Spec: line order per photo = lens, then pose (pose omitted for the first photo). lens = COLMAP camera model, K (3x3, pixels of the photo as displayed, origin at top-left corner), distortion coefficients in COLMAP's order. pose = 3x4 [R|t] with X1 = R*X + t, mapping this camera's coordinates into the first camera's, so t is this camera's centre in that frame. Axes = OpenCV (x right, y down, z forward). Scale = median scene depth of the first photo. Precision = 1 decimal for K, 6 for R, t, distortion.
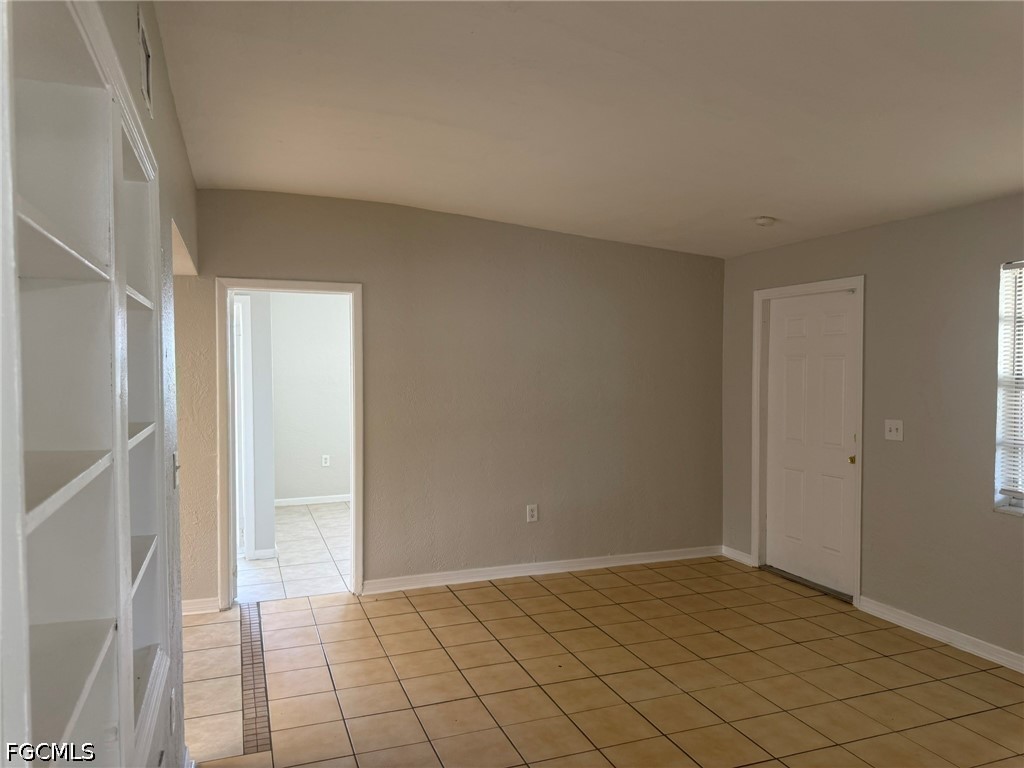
lens RADIAL K [[719.8, 0, 517.1], [0, 719.8, 389.2], [0, 0, 1]] dist [0.083706, -0.099042]
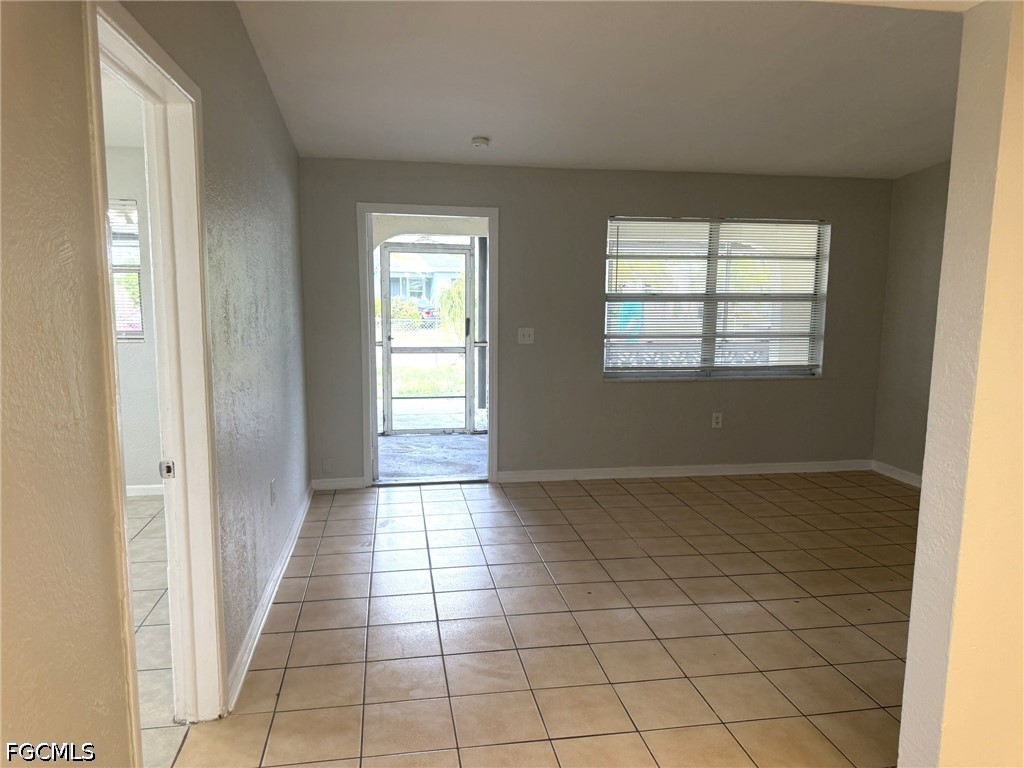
lens RADIAL K [[709.2, 0, 512.0], [0, 709.2, 384.0], [0, 0, 1]] dist [0.071129, -0.055000]
pose [[0.213259, -0.122115, 0.969334, -0.839912], [0.028716, 0.992513, 0.118717, -0.010780], [-0.976574, 0.002518, 0.215169, 0.886878]]
